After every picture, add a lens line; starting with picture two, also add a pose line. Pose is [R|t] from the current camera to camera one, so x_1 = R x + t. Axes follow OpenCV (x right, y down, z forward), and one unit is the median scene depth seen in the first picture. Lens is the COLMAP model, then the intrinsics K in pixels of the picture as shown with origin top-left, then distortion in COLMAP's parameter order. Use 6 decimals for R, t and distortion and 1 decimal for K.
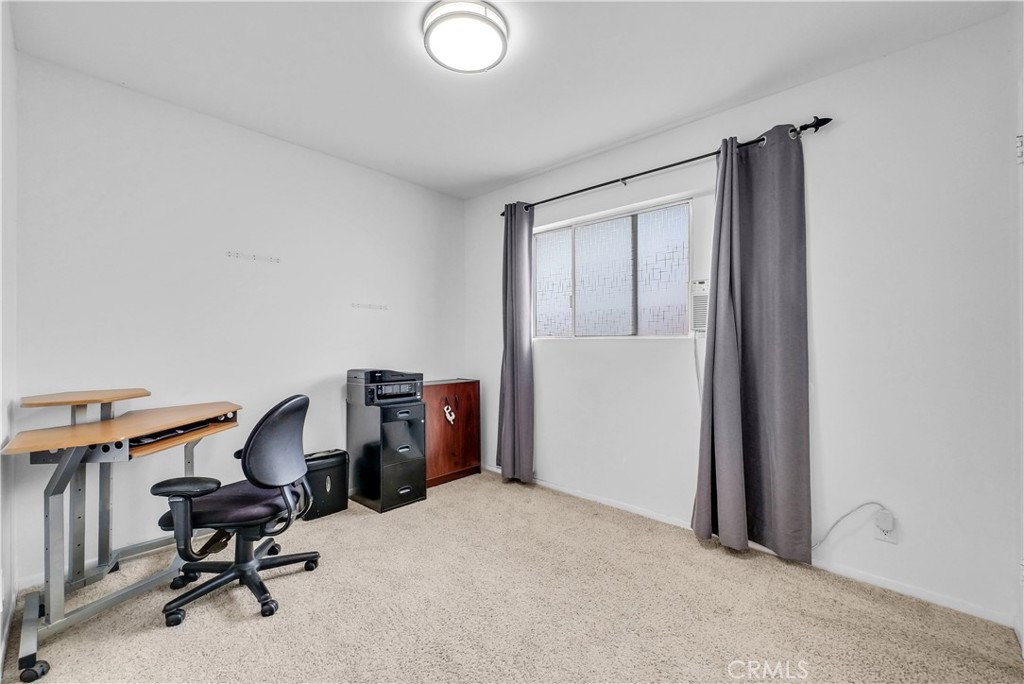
lens RADIAL K [[420.9, 0, 509.0], [0, 420.9, 342.3], [0, 0, 1]] dist [-0.000255, -0.000077]
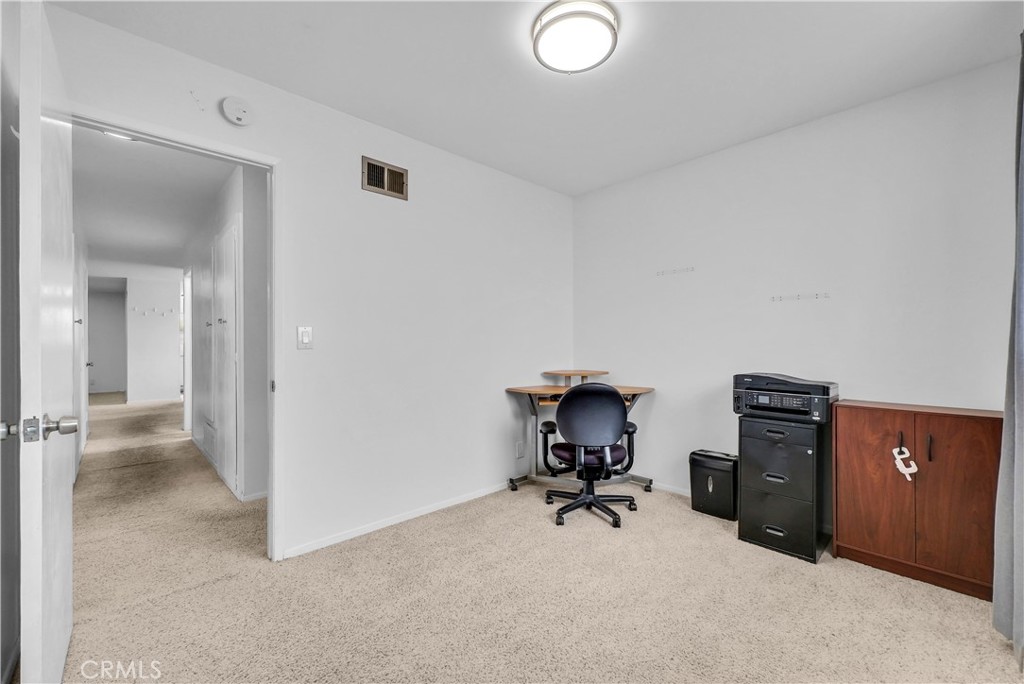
lens RADIAL K [[420.9, 0, 509.0], [0, 420.9, 342.3], [0, 0, 1]] dist [-0.000255, -0.000077]
pose [[-0.074719, -0.002989, -0.997200, 0.545075], [0.003013, 0.999990, -0.003223, 0.001823], [0.997200, -0.003245, -0.074709, 0.543459]]
